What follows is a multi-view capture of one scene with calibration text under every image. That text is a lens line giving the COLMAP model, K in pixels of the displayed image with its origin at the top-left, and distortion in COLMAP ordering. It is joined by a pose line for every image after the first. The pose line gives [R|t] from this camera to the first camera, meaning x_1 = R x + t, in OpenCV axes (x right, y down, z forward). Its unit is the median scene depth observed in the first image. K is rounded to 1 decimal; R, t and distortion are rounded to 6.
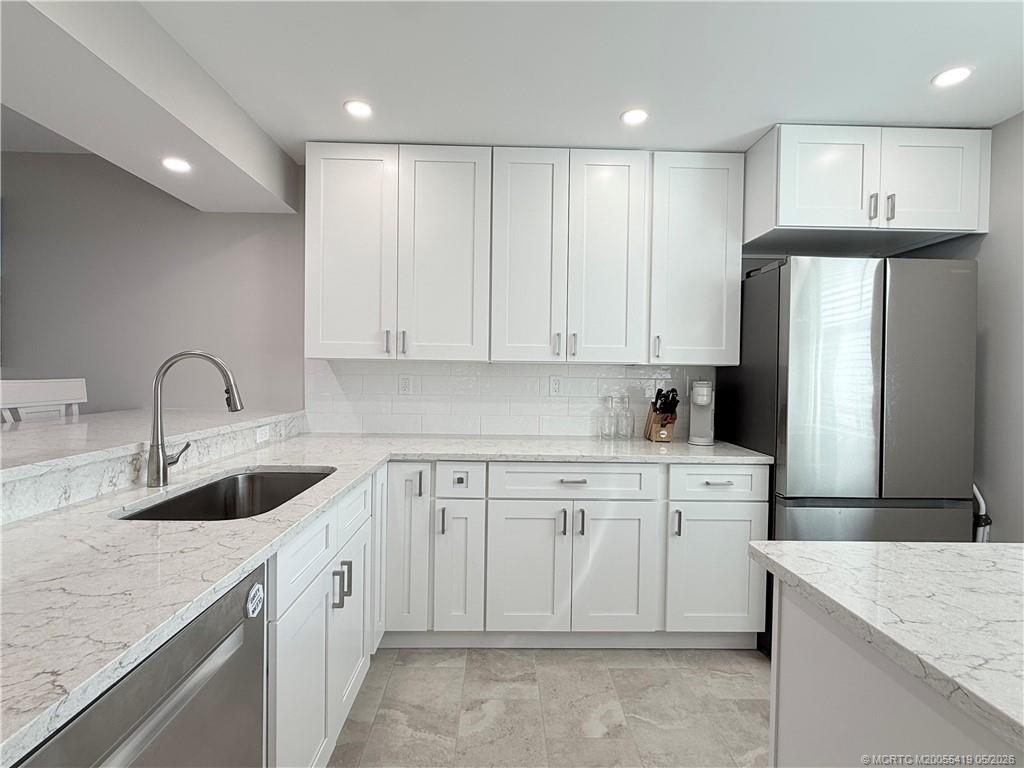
lens RADIAL K [[513.3, 0, 511.7], [0, 513.3, 383.3], [0, 0, 1]] dist [-0.006601, -0.000511]
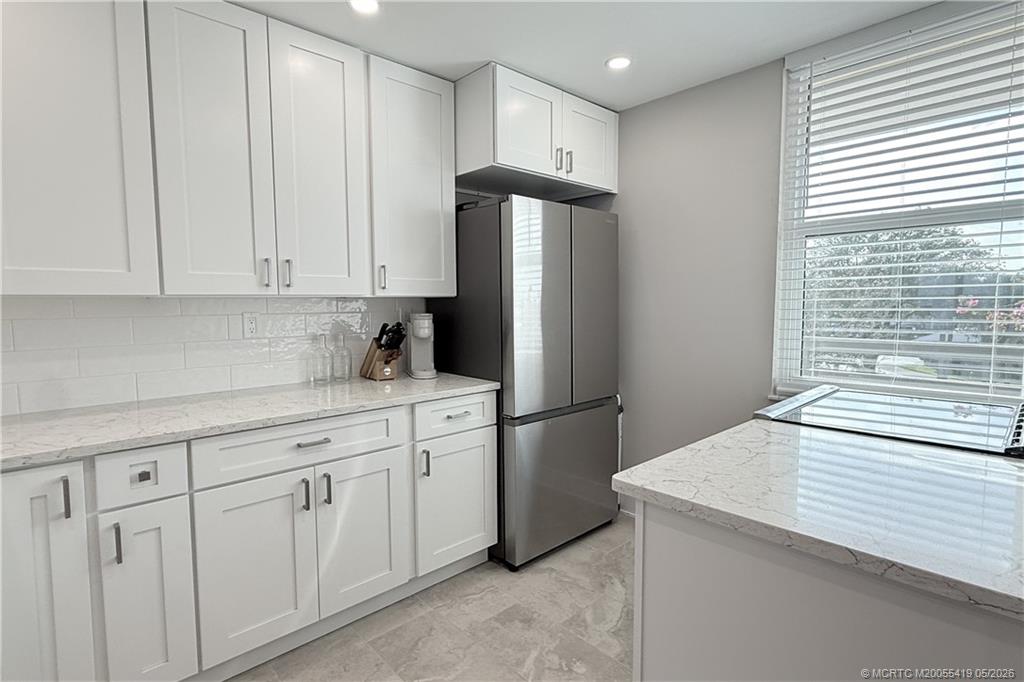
lens RADIAL K [[507.7, 0, 507.3], [0, 507.7, 338.5], [0, 0, 1]] dist [-0.001003, -0.000342]
pose [[0.744442, -0.069783, 0.664030, -0.174479], [0.030162, 0.997023, 0.070963, -0.022412], [-0.667005, -0.032799, 0.744331, 0.197736]]
